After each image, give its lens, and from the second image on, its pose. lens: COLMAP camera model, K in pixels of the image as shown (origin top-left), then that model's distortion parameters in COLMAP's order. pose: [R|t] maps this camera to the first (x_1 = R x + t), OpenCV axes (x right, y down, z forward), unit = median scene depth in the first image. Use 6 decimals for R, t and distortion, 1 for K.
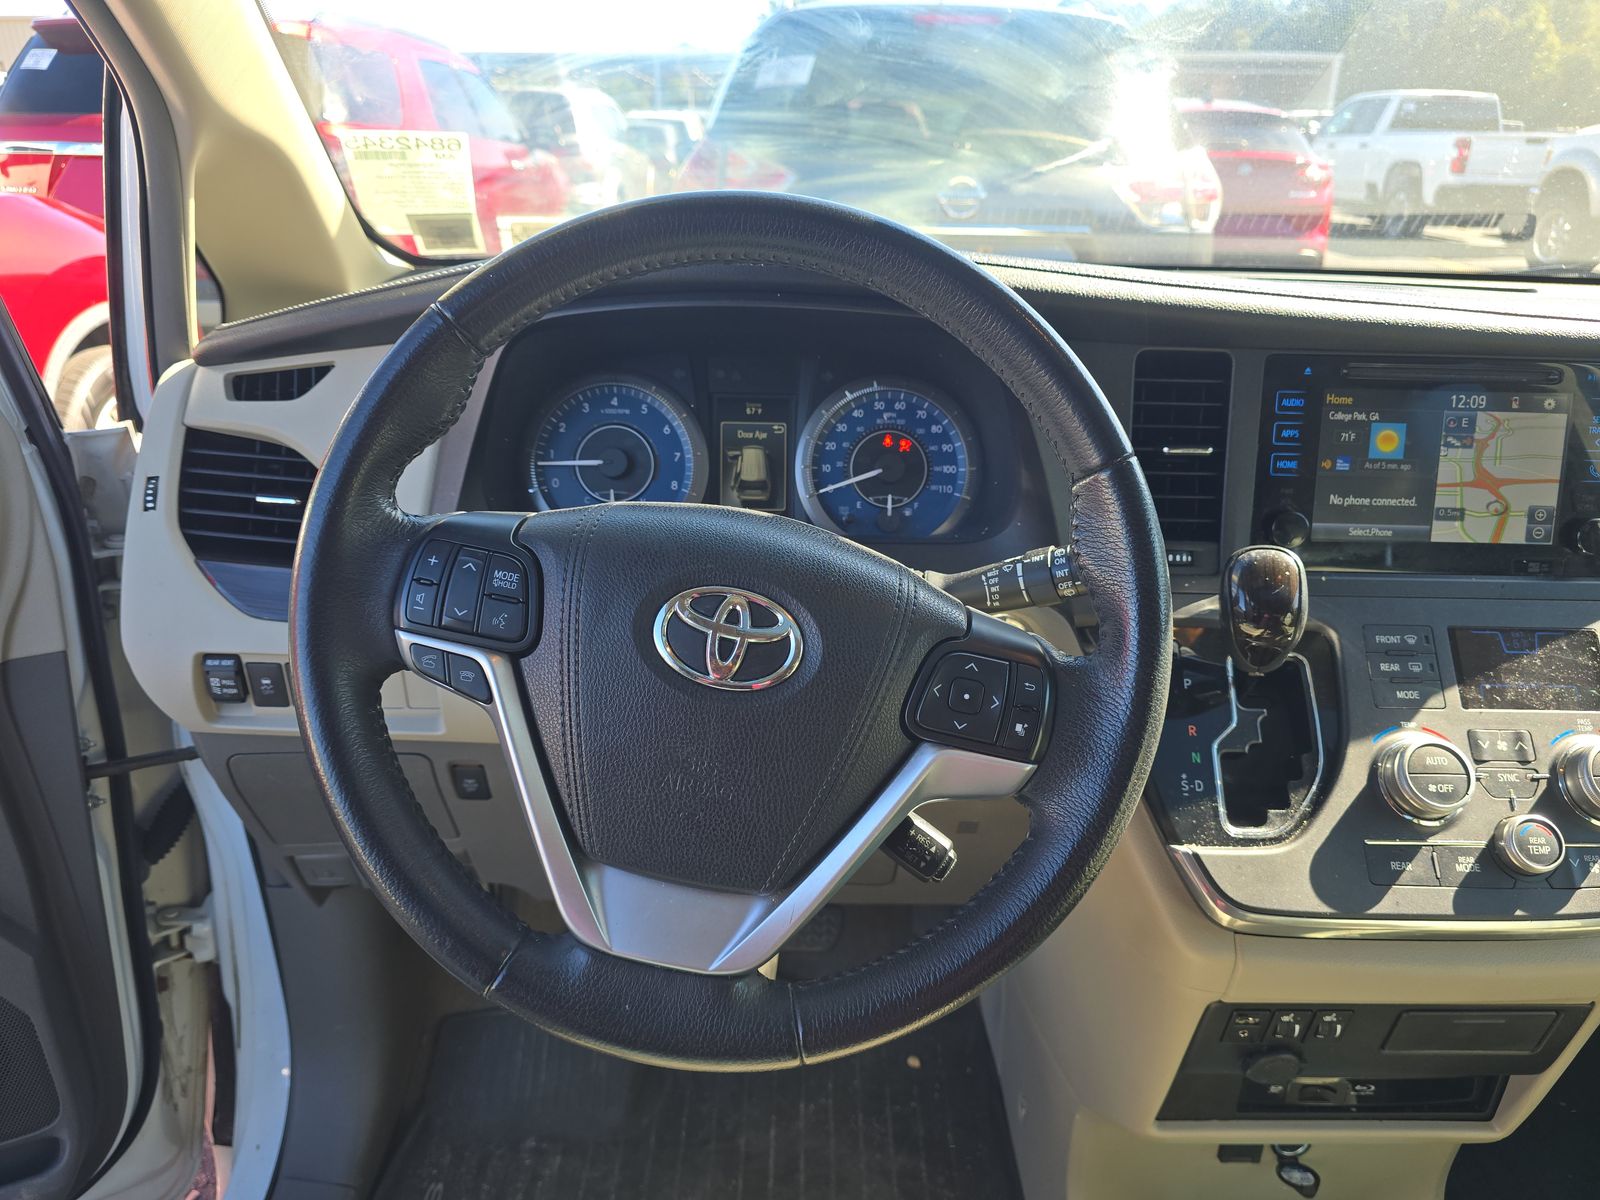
lens RADIAL K [[1095.5, 0, 801.1], [0, 1095.5, 616.8], [0, 0, 1]] dist [0.036428, -0.028374]
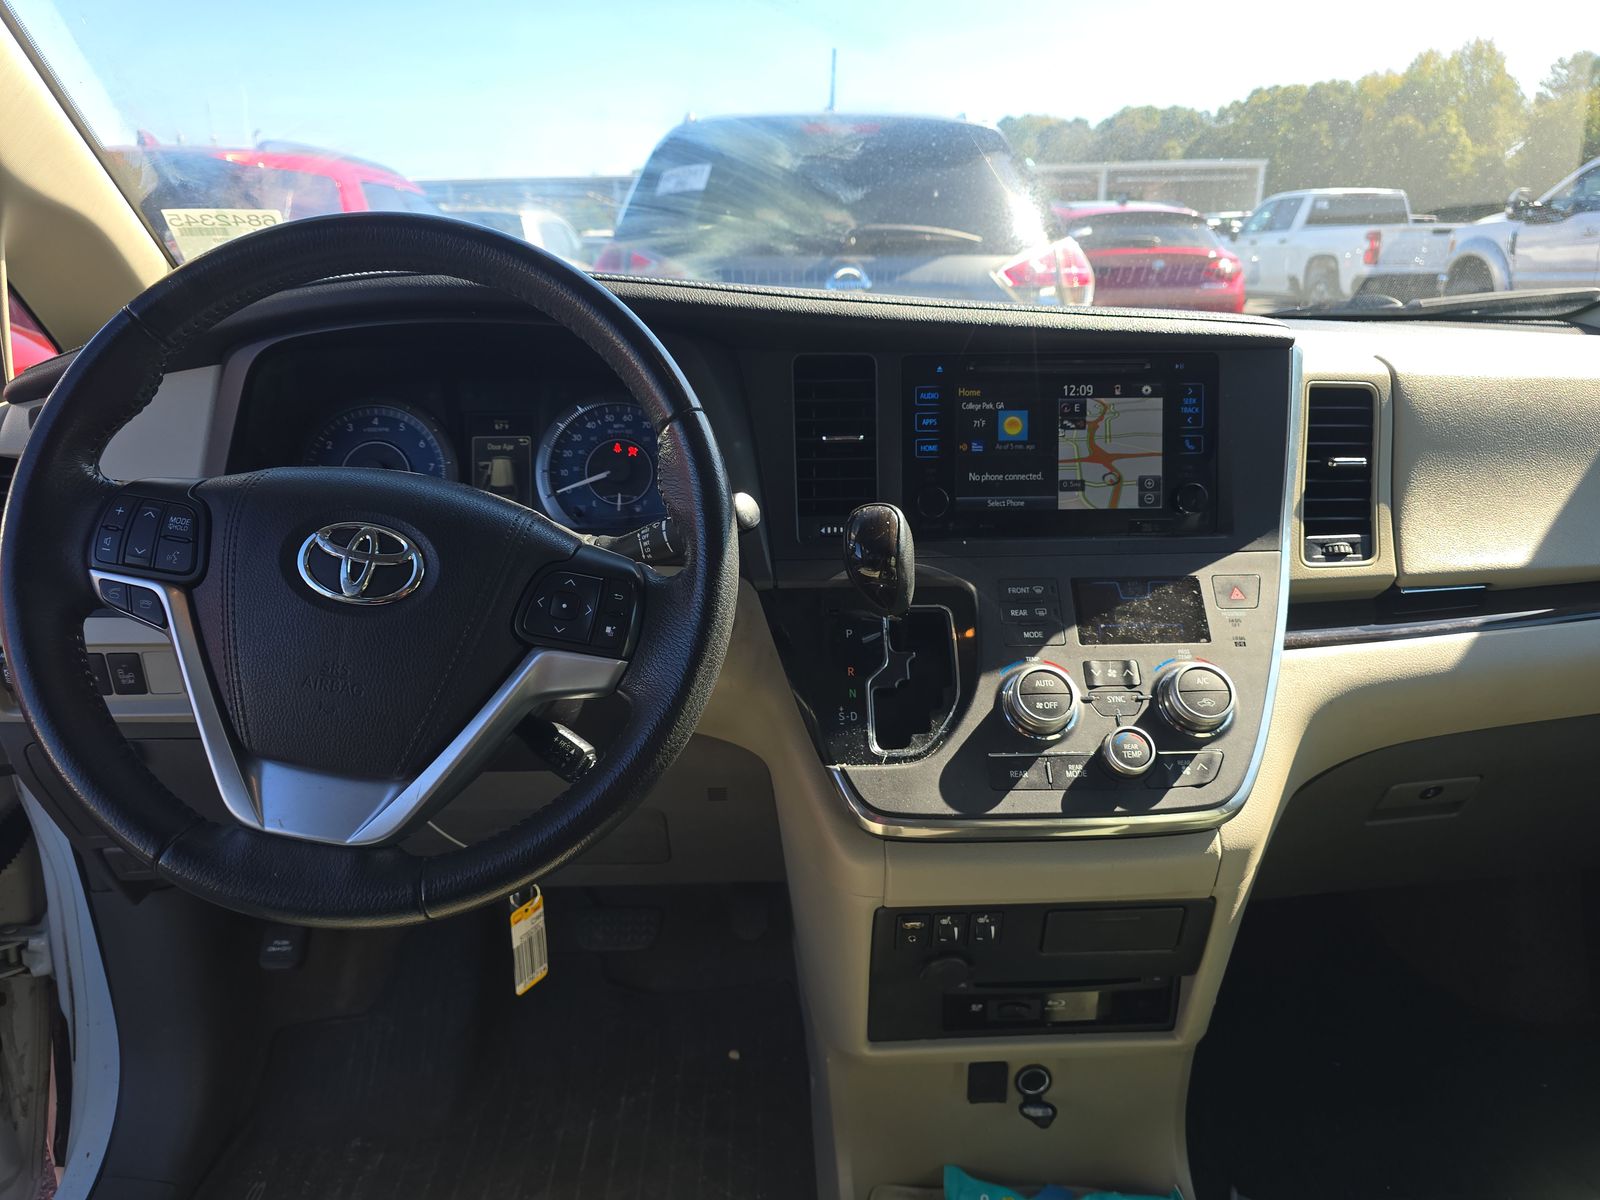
lens RADIAL K [[1095.5, 0, 801.1], [0, 1095.5, 616.8], [0, 0, 1]] dist [0.036428, -0.028374]
pose [[0.999096, -0.036416, 0.021936, 0.265313], [0.038244, 0.995235, -0.089695, 0.140194], [-0.018566, 0.090453, 0.995728, -0.148921]]
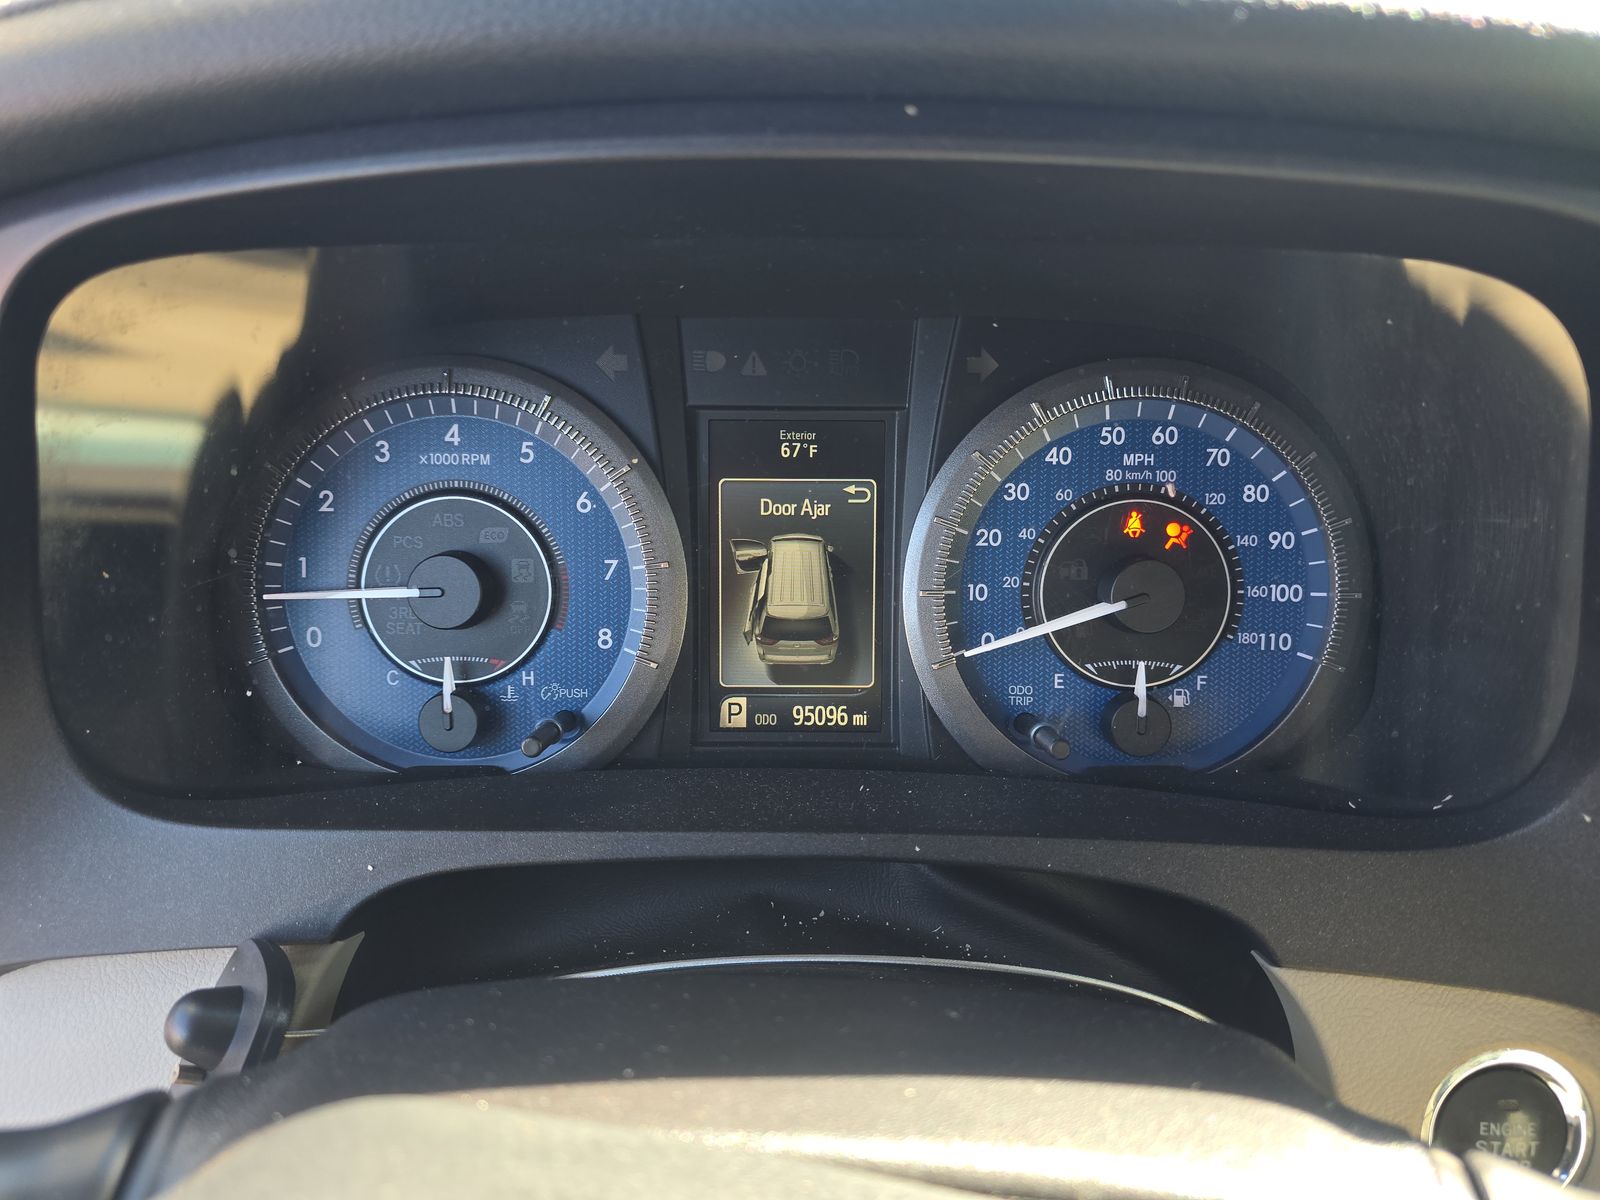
lens RADIAL K [[1084.0, 0, 784.6], [0, 1084.0, 597.0], [0, 0, 1]] dist [0.003954, -0.000013]
pose [[0.999517, -0.005598, -0.030576, -0.040296], [0.006978, 0.998952, 0.045228, -0.168962], [0.030290, -0.045419, 0.998509, 0.663358]]
